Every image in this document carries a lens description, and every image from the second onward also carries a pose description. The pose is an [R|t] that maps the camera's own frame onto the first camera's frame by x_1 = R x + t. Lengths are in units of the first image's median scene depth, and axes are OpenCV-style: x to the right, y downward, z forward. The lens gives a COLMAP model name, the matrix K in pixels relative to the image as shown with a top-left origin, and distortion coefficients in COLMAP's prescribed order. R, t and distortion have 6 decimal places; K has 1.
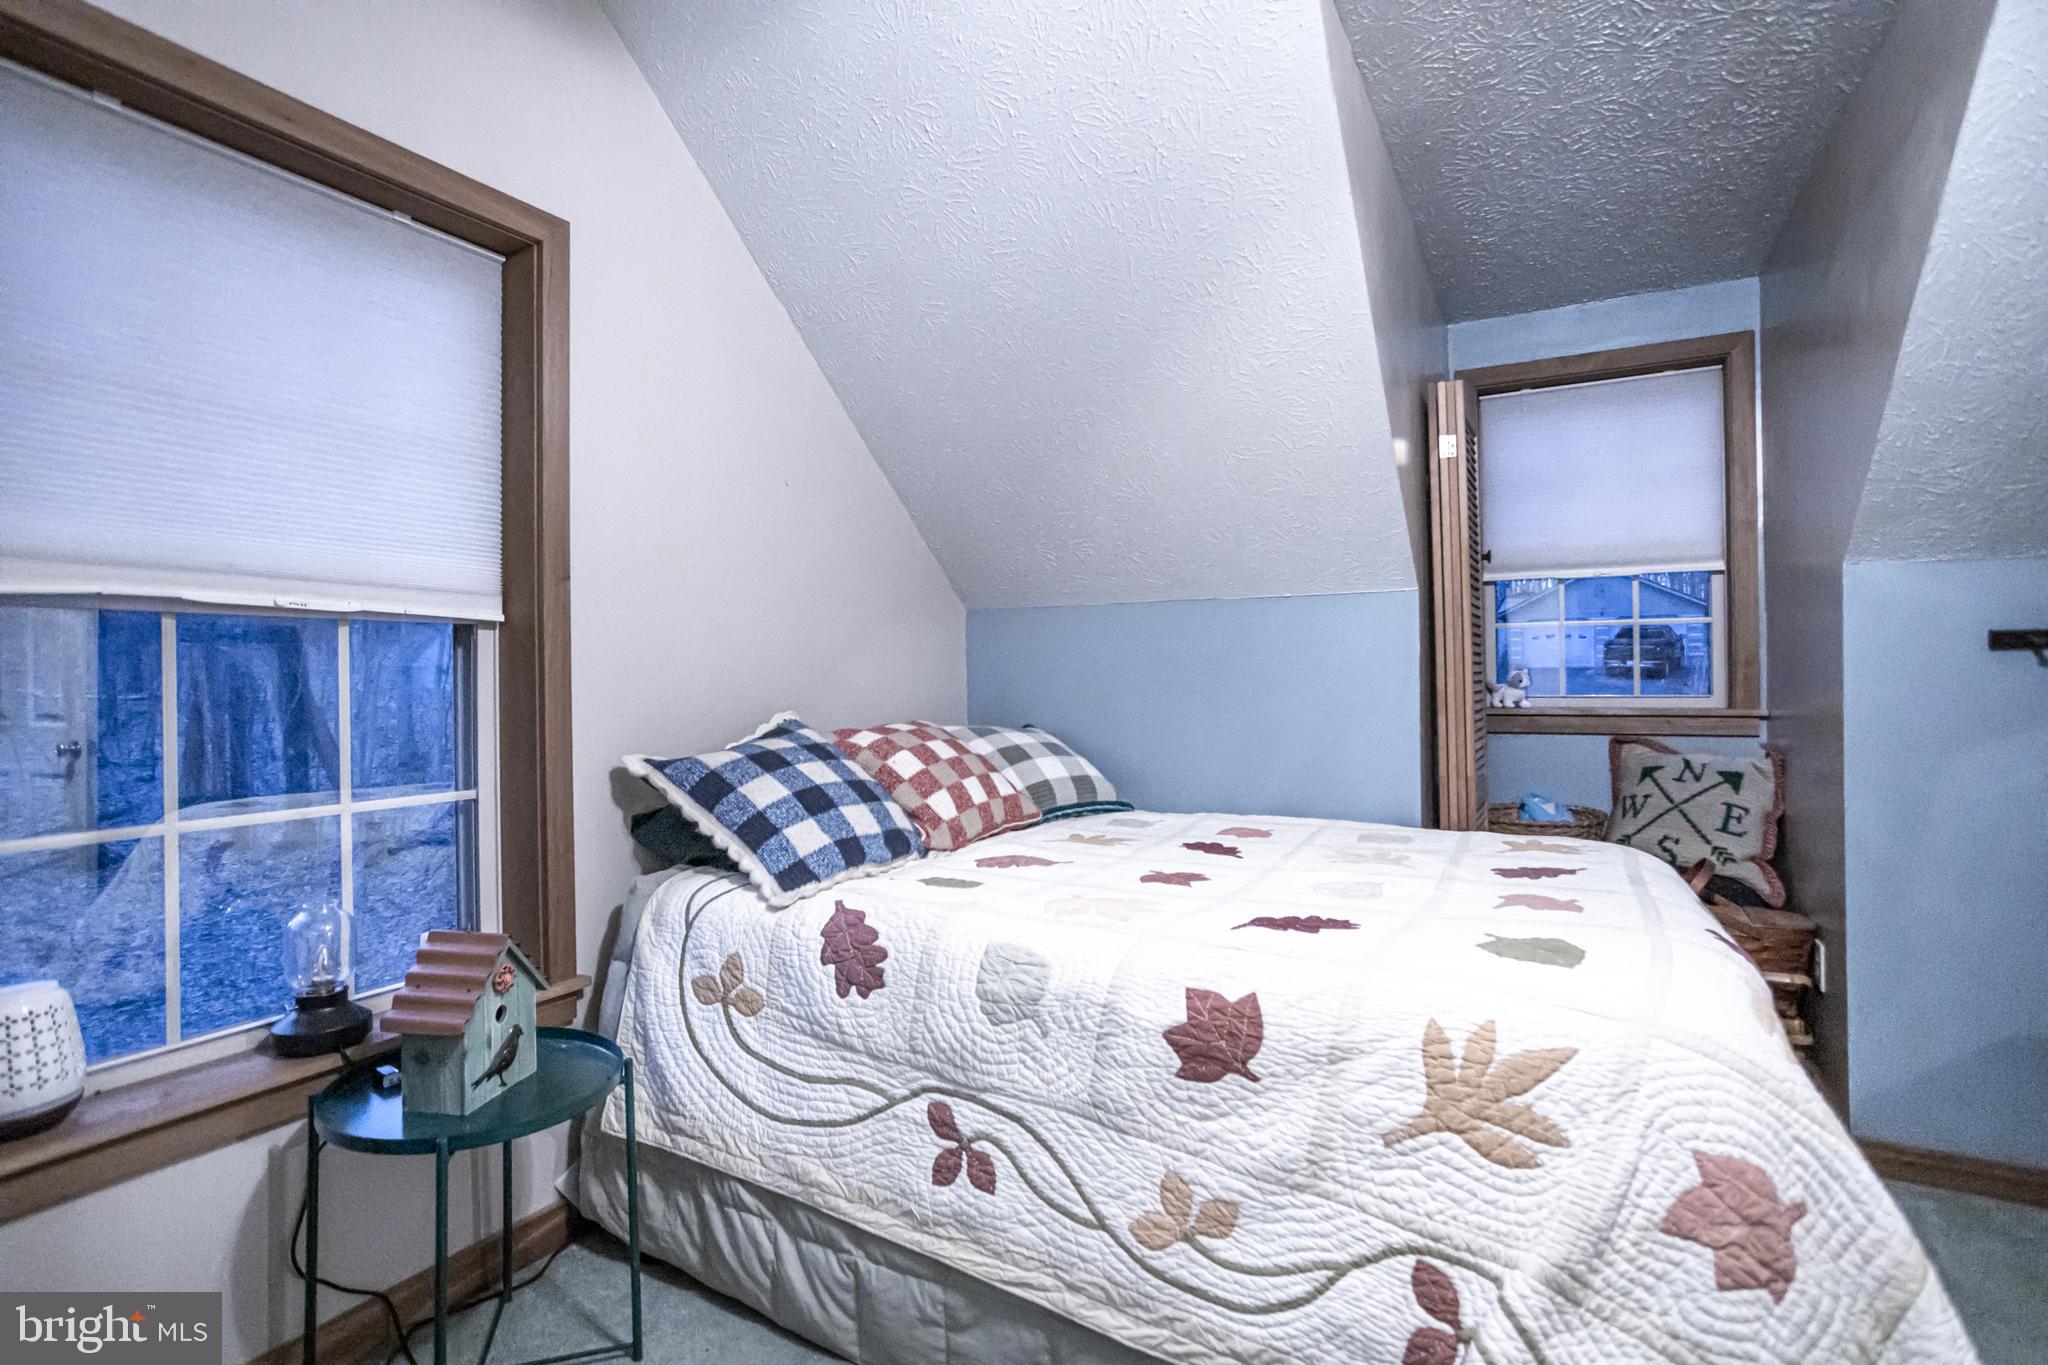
lens RADIAL K [[1019.0, 0, 1020.2], [0, 1019.0, 676.4], [0, 0, 1]] dist [-0.011841, 0.002505]
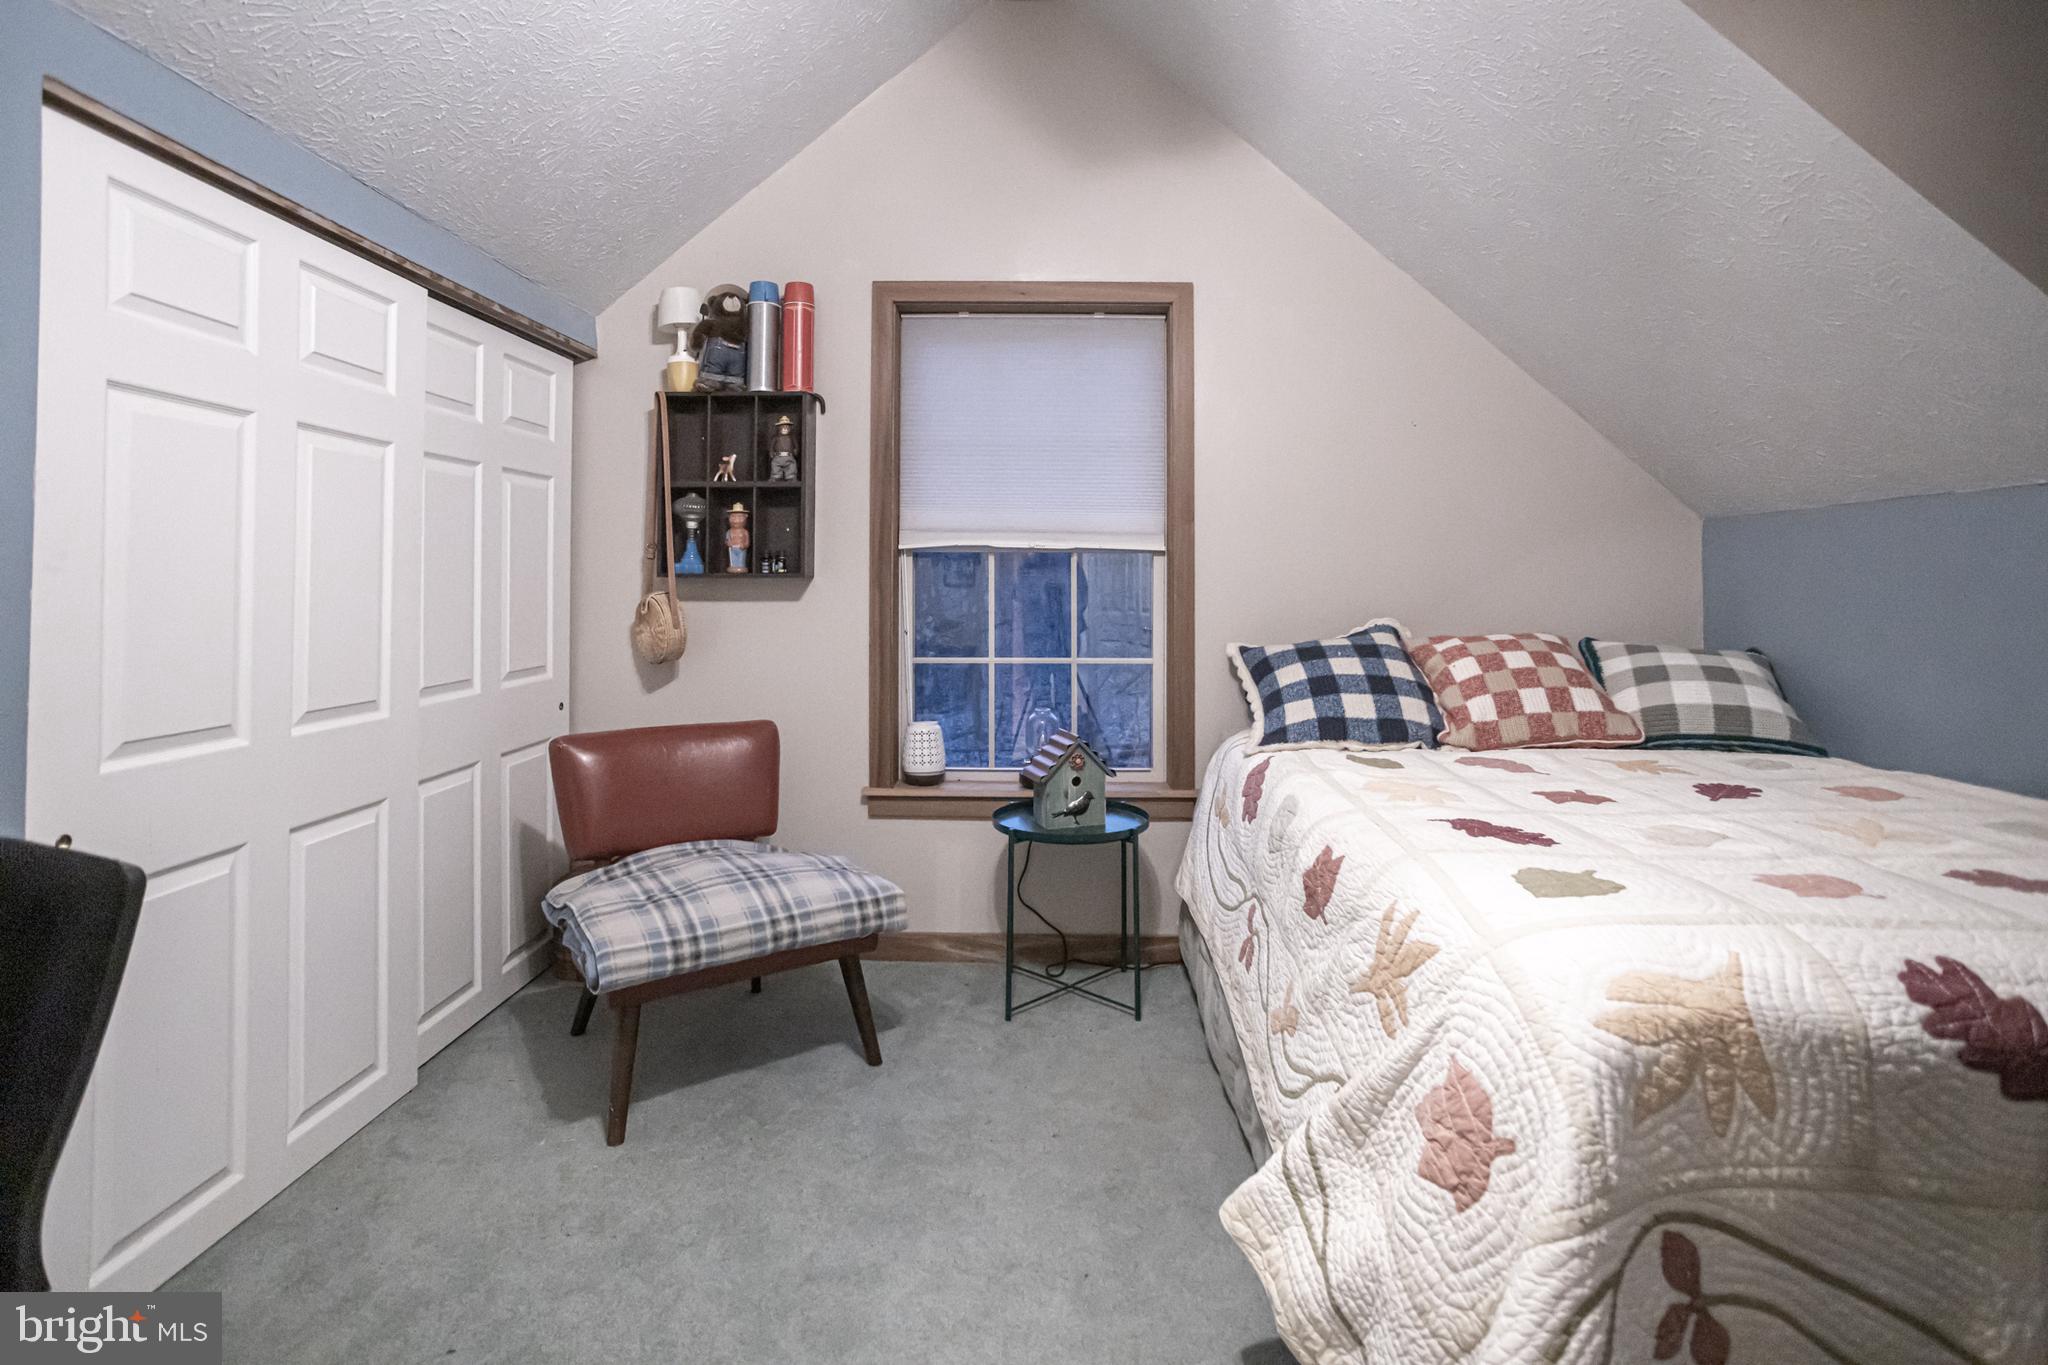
lens RADIAL K [[1019.0, 0, 1035.5], [0, 1019.0, 588.9], [0, 0, 1]] dist [-0.011841, 0.002505]
pose [[0.494487, 0.011786, -0.869105, 0.885373], [-0.008071, 0.999927, 0.008969, -0.009584], [0.869148, 0.002579, 0.494546, 0.074674]]
